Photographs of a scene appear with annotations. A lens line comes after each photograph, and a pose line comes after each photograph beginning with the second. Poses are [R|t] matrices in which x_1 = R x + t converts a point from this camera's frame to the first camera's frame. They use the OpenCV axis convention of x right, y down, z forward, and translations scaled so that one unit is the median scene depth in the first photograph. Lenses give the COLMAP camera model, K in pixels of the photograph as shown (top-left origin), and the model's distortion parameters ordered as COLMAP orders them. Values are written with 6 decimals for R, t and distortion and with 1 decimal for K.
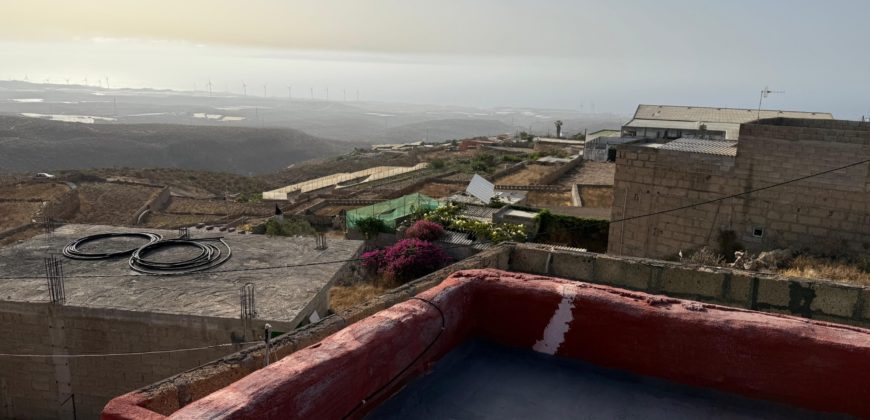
lens RADIAL K [[607.9, 0, 435.3], [0, 607.9, 208.8], [0, 0, 1]] dist [0.051253, -0.053631]
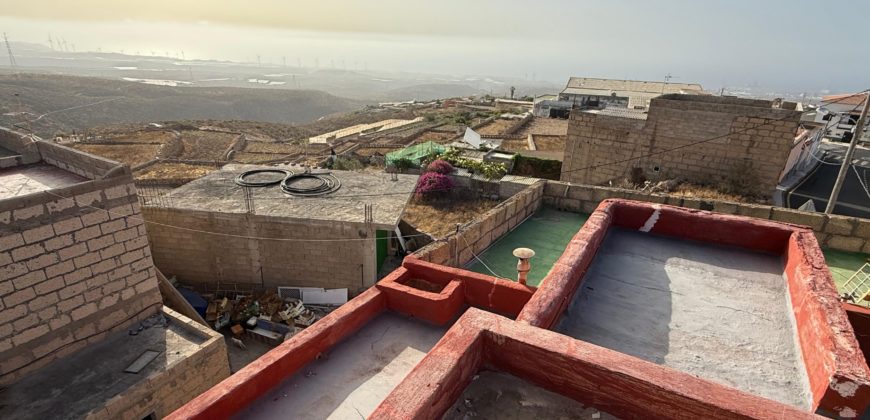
lens RADIAL K [[422.2, 0, 435.6], [0, 422.2, 211.3], [0, 0, 1]] dist [-0.000279, -0.000293]
pose [[0.999506, -0.001243, 0.031413, -0.058600], [-0.003356, 0.989287, 0.145945, -0.007930], [-0.031257, -0.145979, 0.988794, -0.055275]]
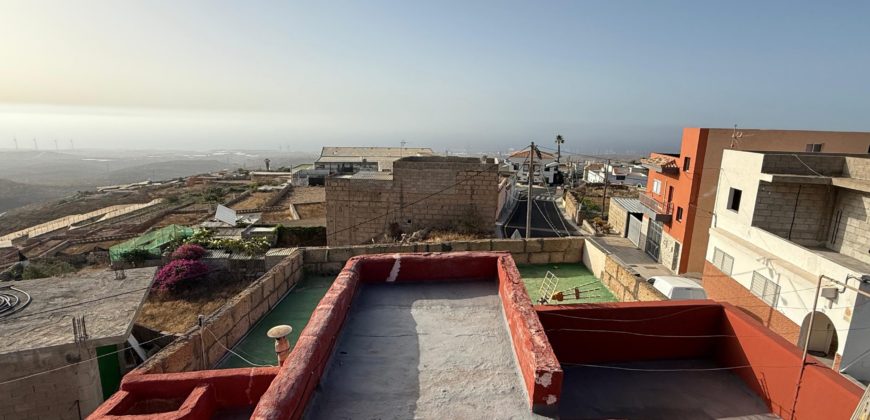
lens RADIAL K [[422.2, 0, 434.0], [0, 422.2, 212.6], [0, 0, 1]] dist [-0.000279, -0.000293]
pose [[0.837267, -0.115457, 0.534465, -0.048422], [0.121349, 0.992313, 0.024263, -0.006652], [-0.533158, 0.044543, 0.844842, -0.053247]]
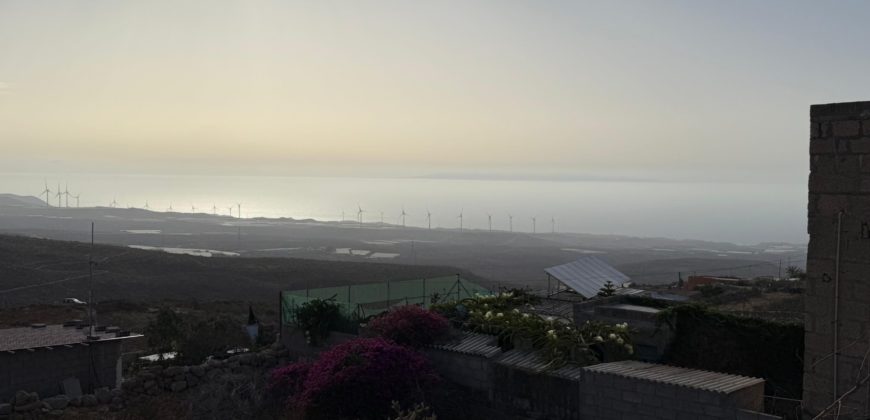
lens RADIAL K [[865.4, 0, 433.1], [0, 865.4, 213.5], [0, 0, 1]] dist [0.094235, 0.000000]
pose [[0.965830, -0.003848, -0.259149, 0.170029], [-0.047061, 0.980664, -0.189955, 0.074558], [0.254870, 0.195660, 0.946973, 0.323441]]
